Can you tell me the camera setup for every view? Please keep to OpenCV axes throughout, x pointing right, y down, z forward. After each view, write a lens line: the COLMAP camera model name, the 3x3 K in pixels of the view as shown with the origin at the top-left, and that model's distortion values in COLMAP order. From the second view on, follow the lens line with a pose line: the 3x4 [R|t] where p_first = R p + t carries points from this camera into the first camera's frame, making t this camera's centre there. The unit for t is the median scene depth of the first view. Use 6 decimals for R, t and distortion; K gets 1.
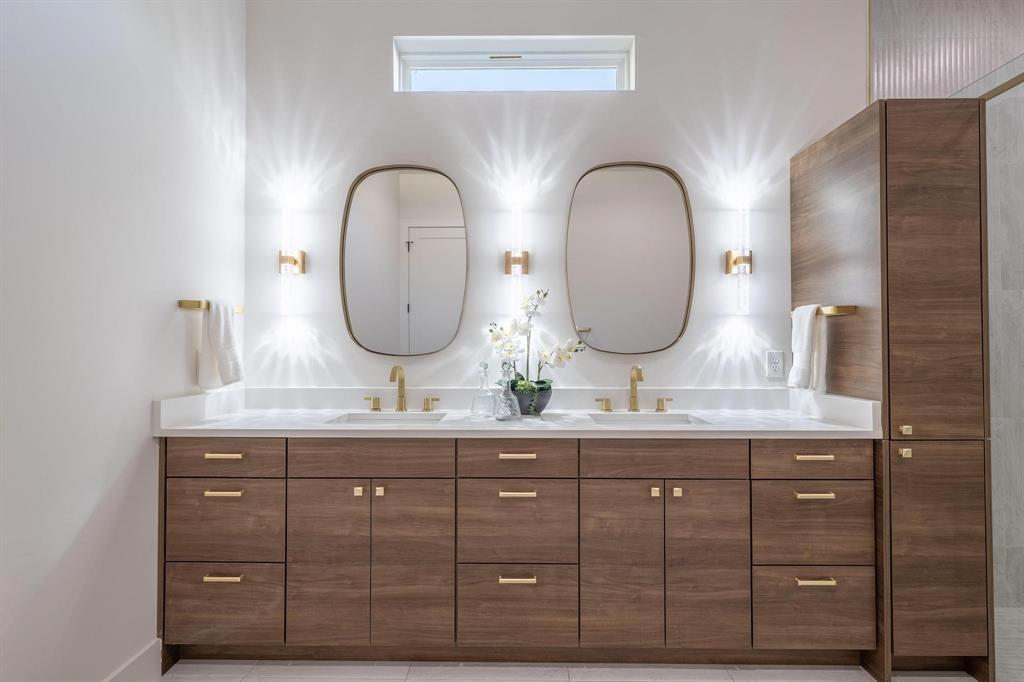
lens RADIAL K [[469.4, 0, 515.9], [0, 469.4, 339.2], [0, 0, 1]] dist [0.003738, -0.000445]
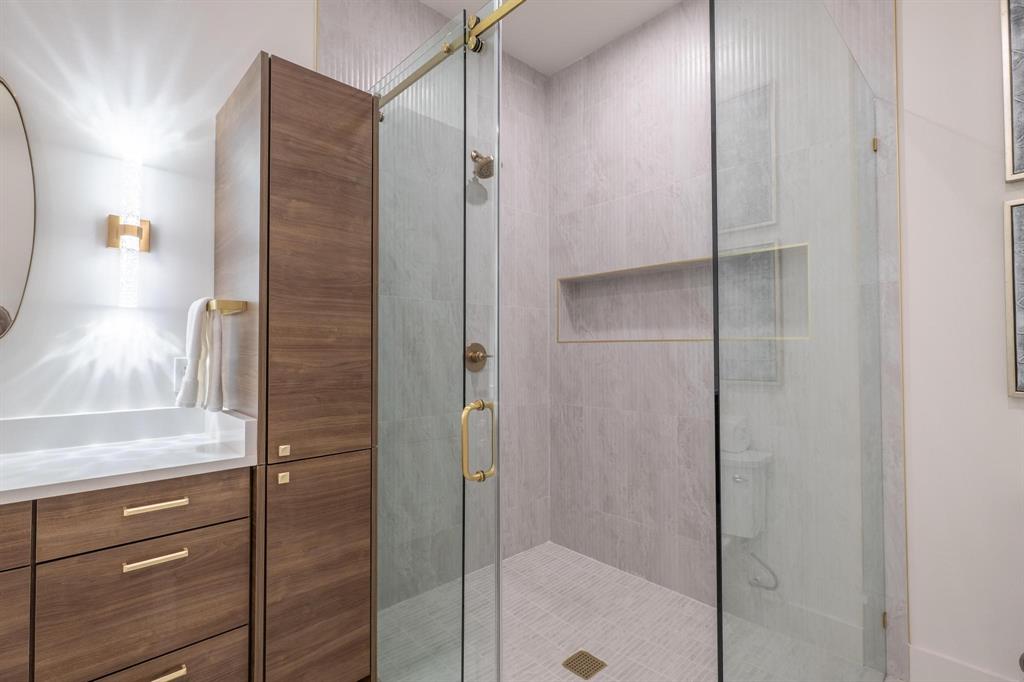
lens RADIAL K [[469.4, 0, 510.9], [0, 469.4, 339.8], [0, 0, 1]] dist [0.003738, -0.000445]
pose [[0.719827, 0.015108, 0.693989, 0.514090], [-0.008598, 0.999880, -0.012849, 0.001858], [-0.694100, 0.003282, 0.719871, 0.106742]]
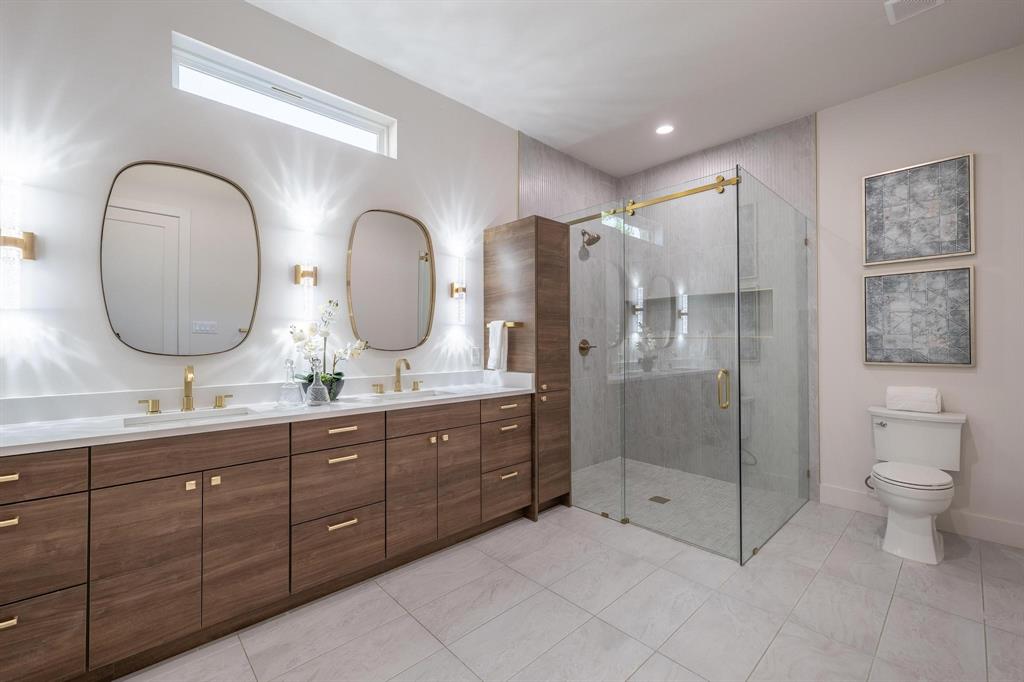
lens RADIAL K [[420.0, 0, 510.2], [0, 420.0, 338.3], [0, 0, 1]] dist [0.002008, 0.000616]
pose [[0.726062, 0.005356, 0.687609, -0.460065], [-0.006239, 0.999980, -0.001202, -0.006923], [-0.687601, -0.003417, 0.726081, -0.166454]]
